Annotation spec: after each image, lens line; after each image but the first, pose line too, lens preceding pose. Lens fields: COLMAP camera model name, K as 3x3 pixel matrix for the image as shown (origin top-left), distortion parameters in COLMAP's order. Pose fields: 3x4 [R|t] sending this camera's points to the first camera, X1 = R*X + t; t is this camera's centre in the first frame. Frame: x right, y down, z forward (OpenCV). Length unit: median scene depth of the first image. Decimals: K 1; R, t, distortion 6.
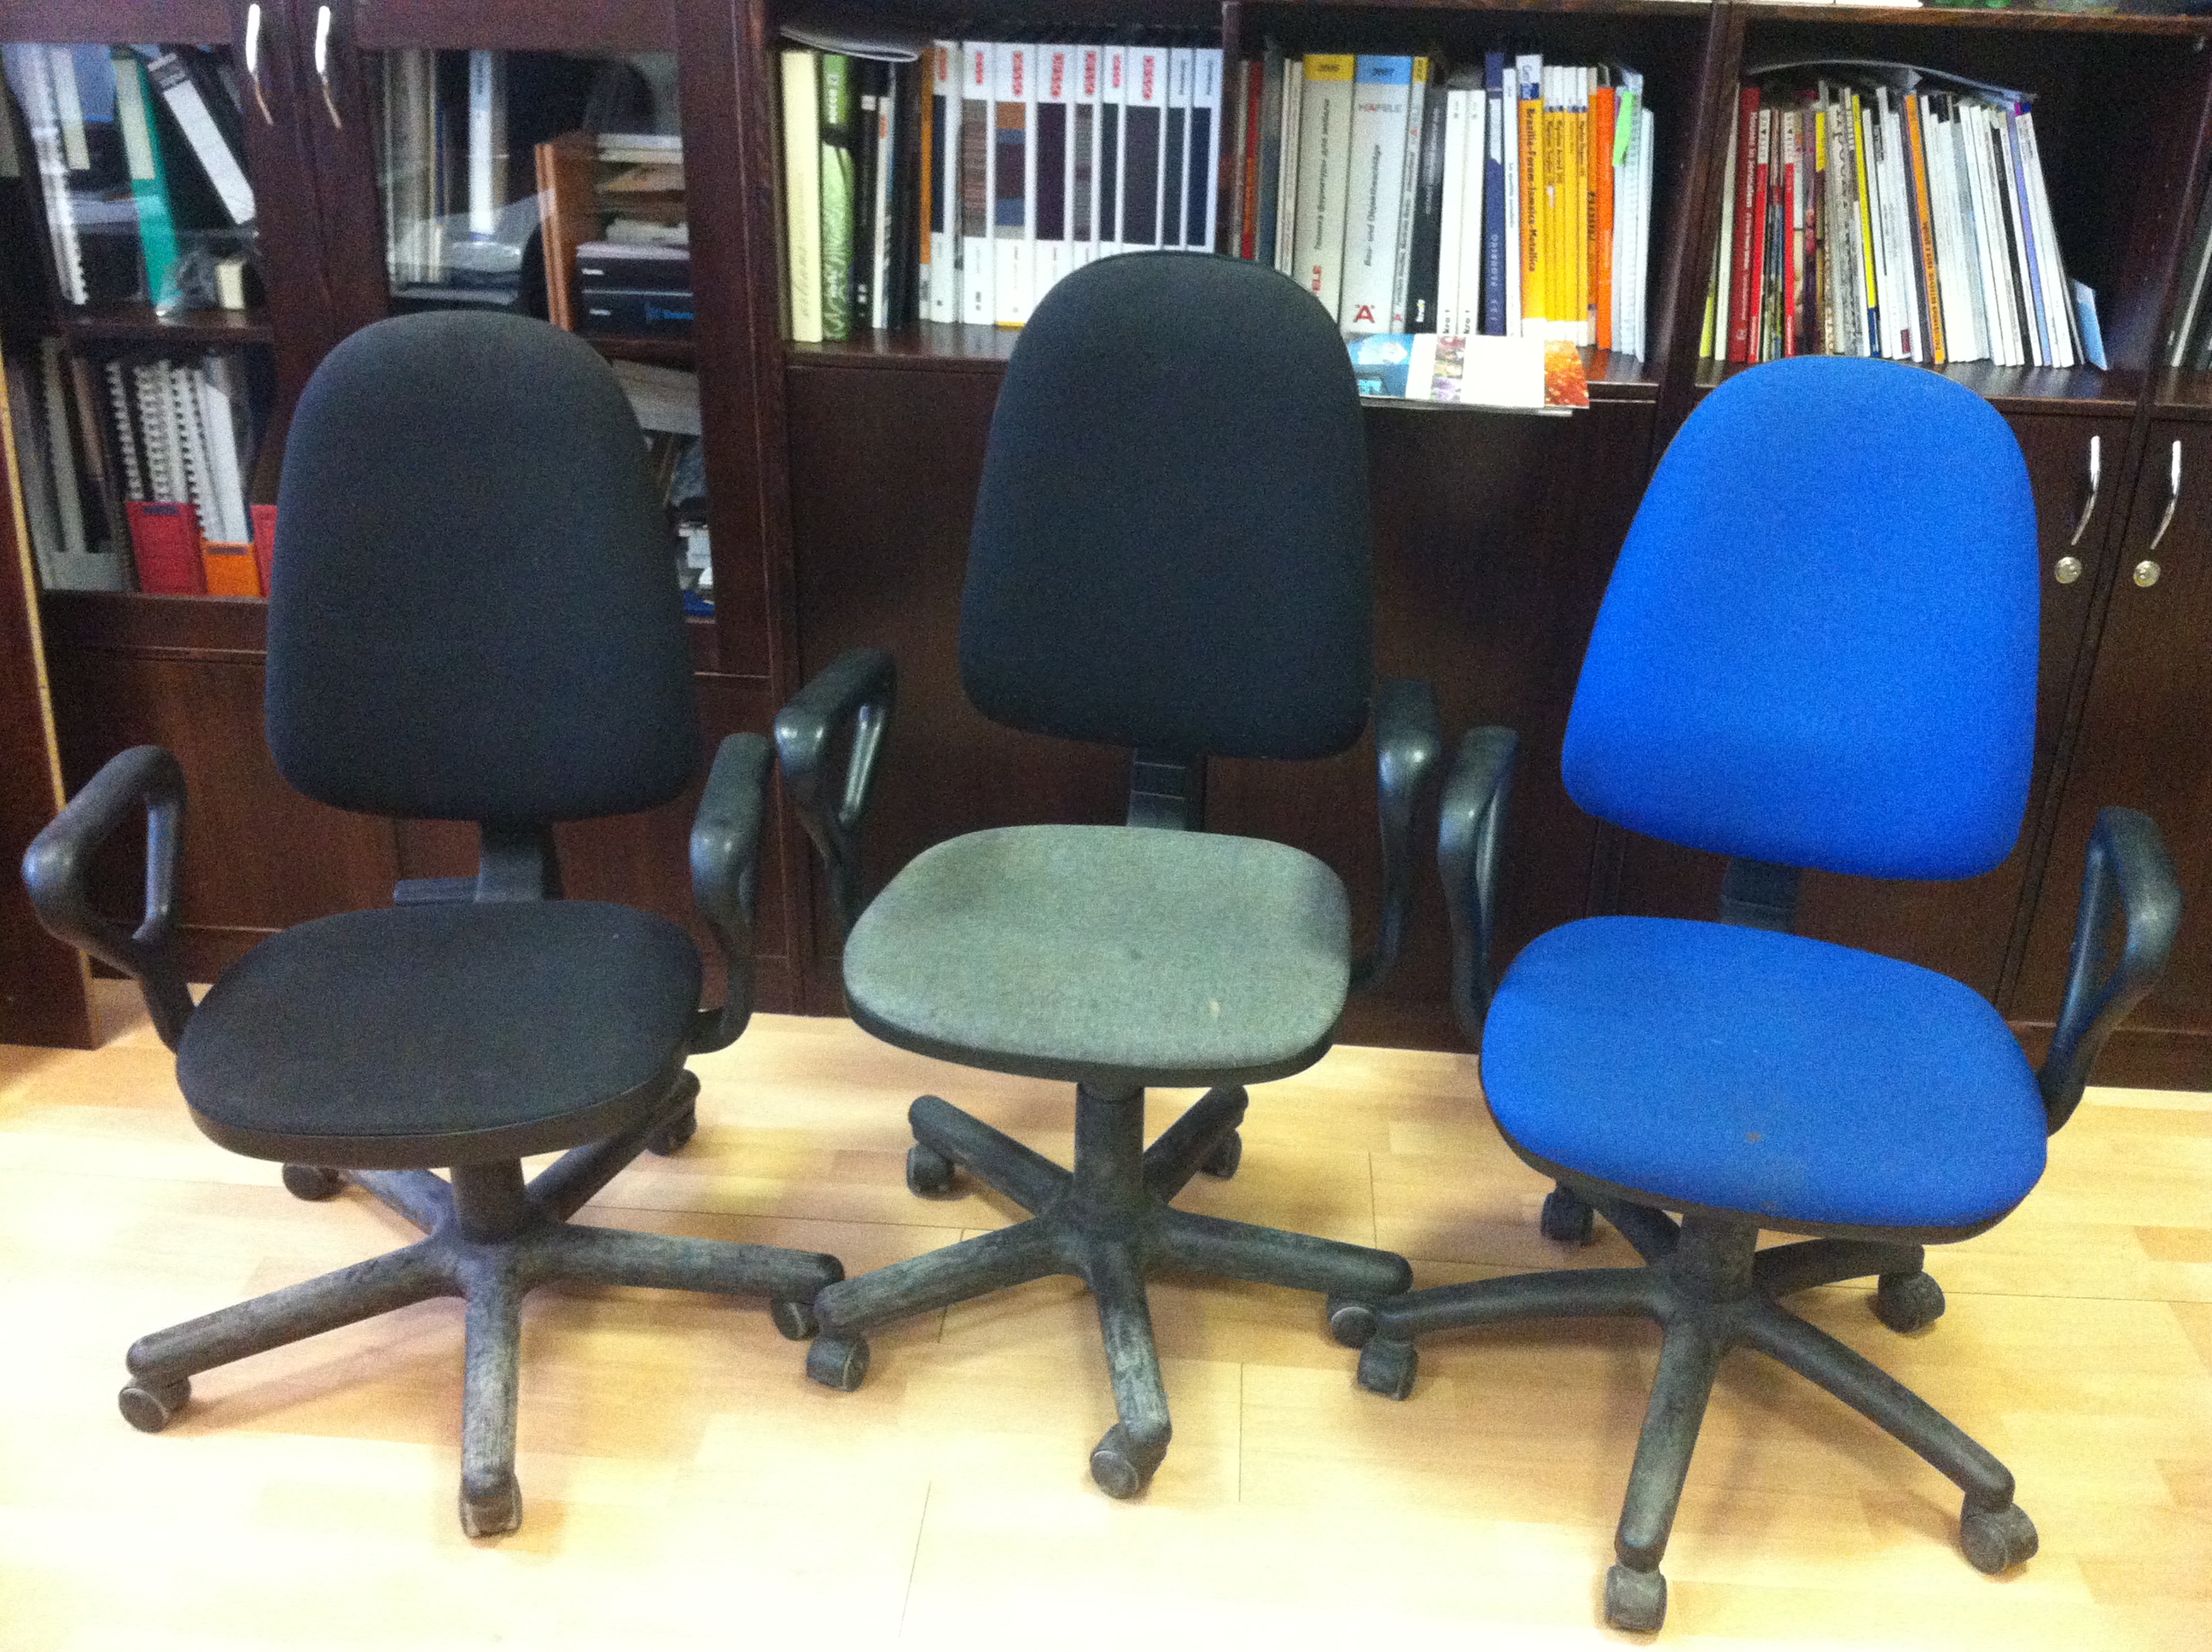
lens RADIAL K [[1996.1, 0, 1113.4], [0, 1996.1, 905.9], [0, 0, 1]] dist [0.096599, -0.344734]
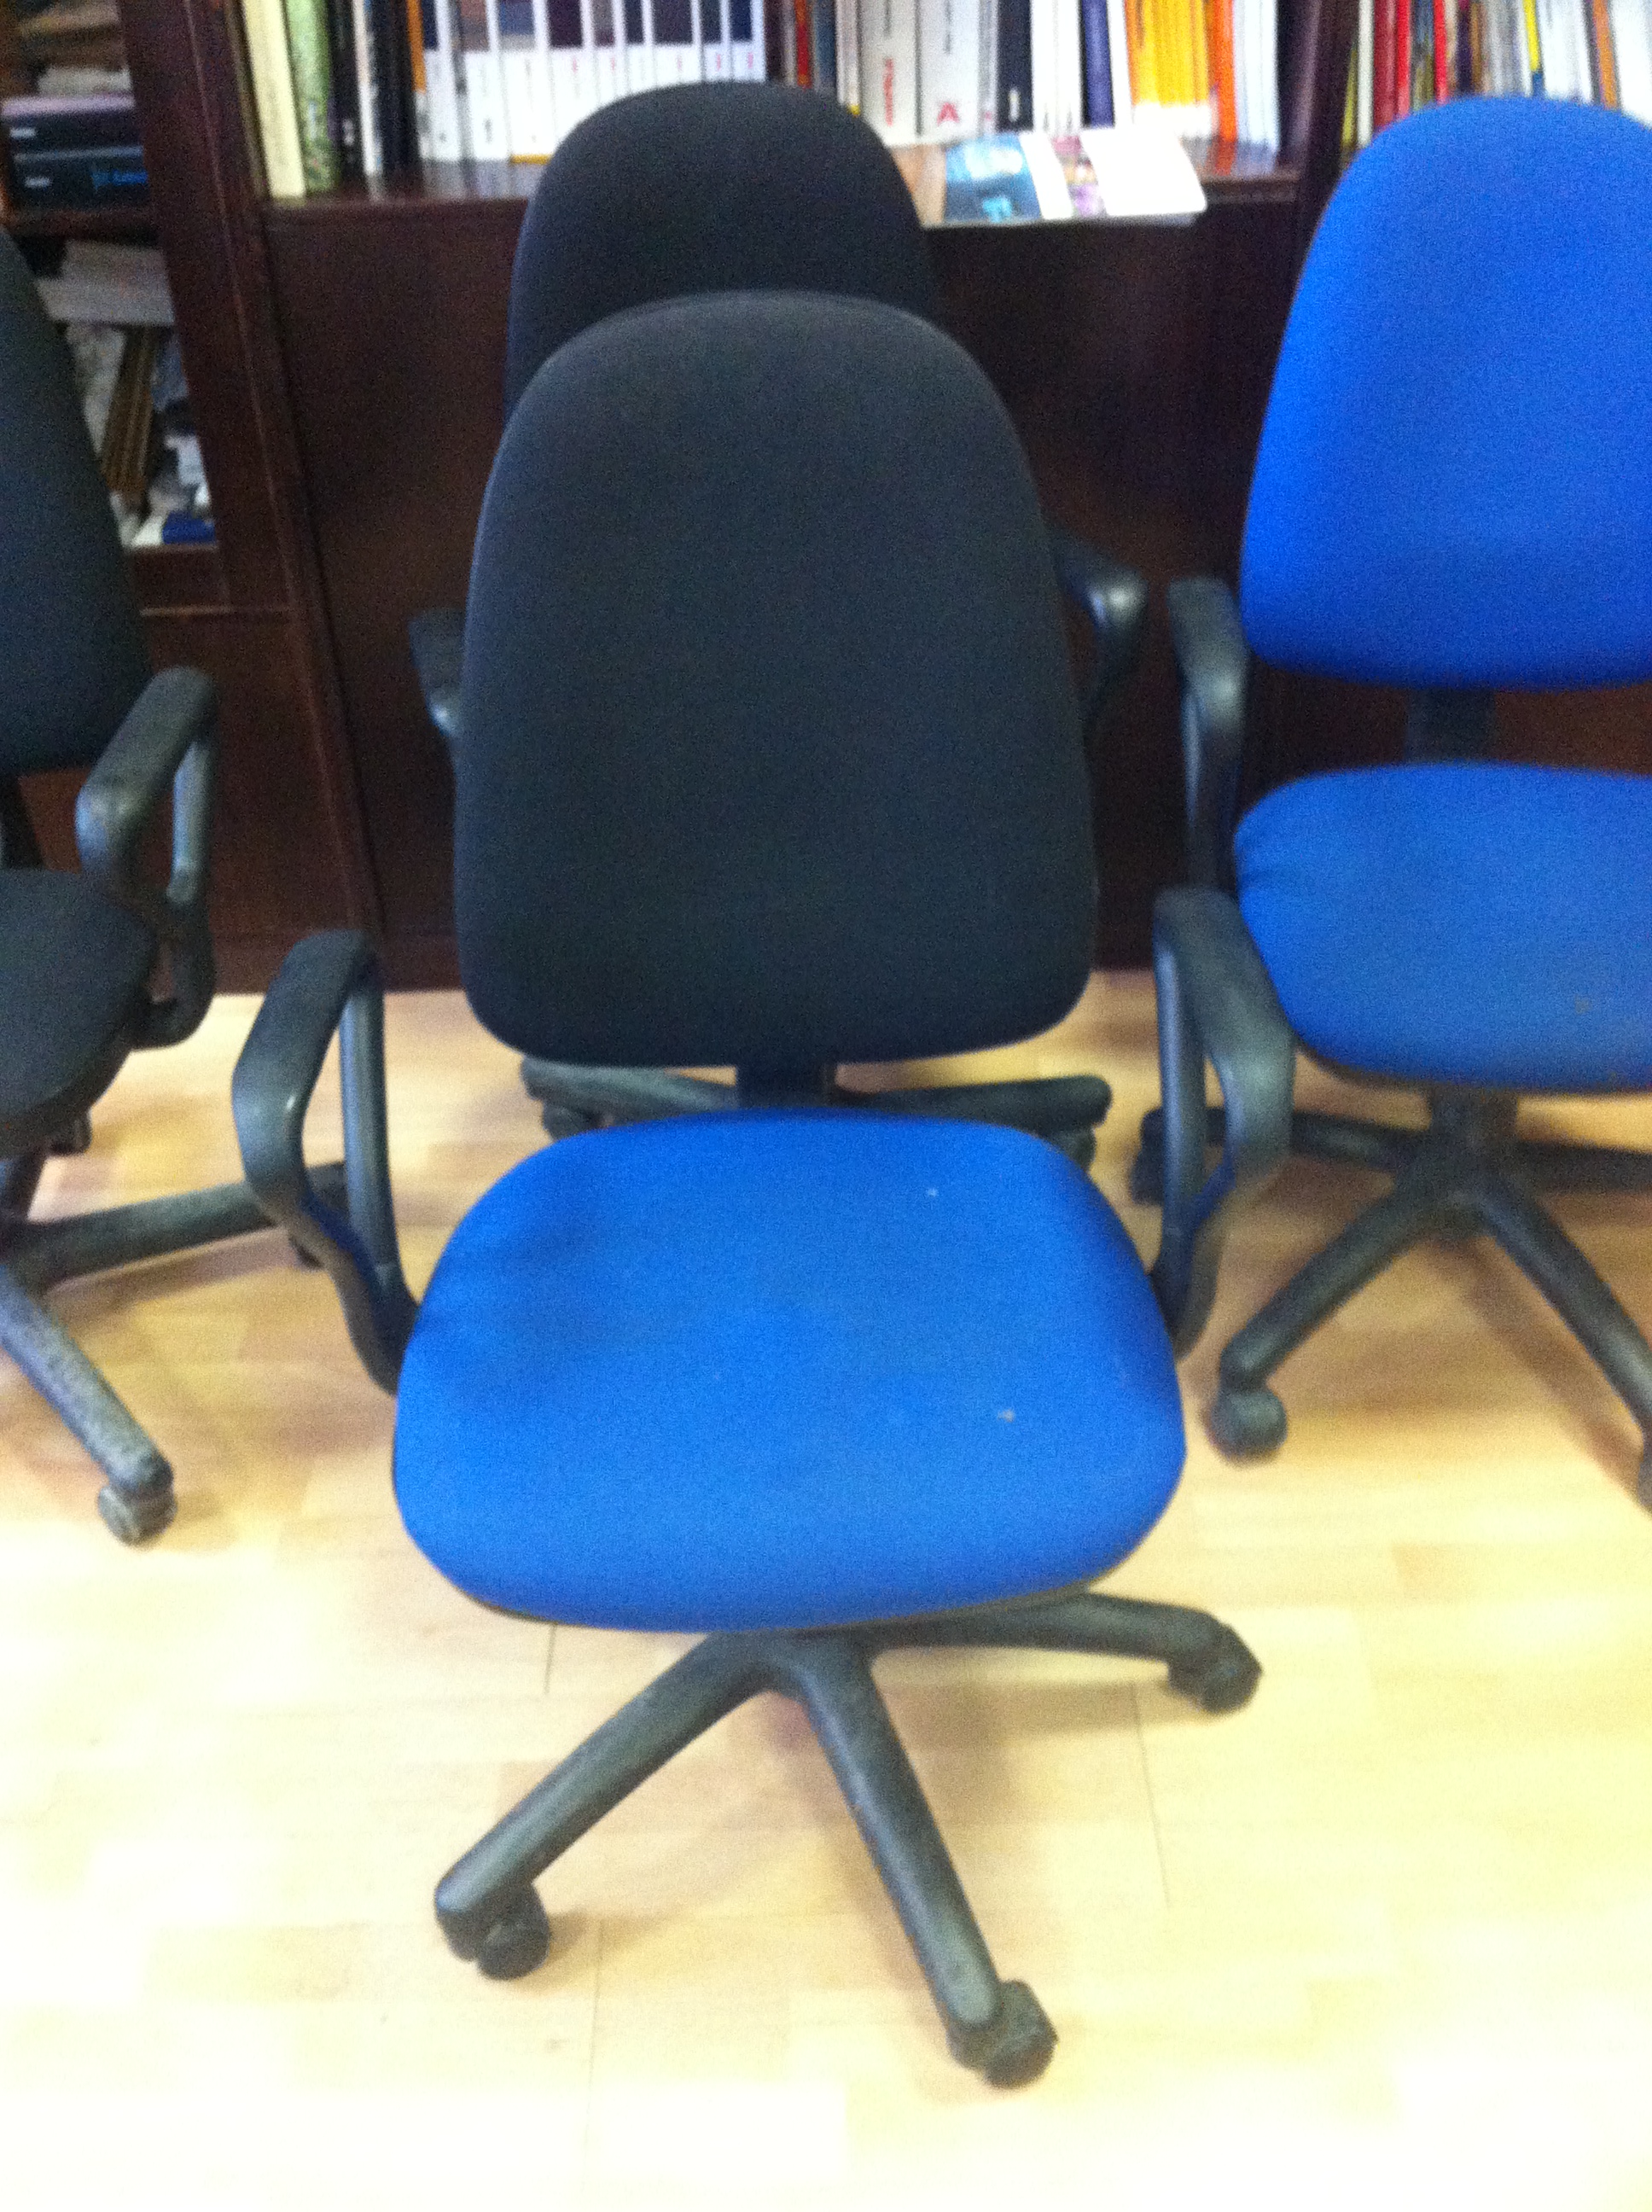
lens RADIAL K [[2053.3, 0, 826.0], [0, 2053.3, 1106.0], [0, 0, 1]] dist [-0.072849, 0.015882]
pose [[0.995160, -0.090460, 0.038384, 0.003632], [0.083895, 0.985504, 0.147455, -0.013200], [-0.051166, -0.143521, 0.988324, 0.107322]]
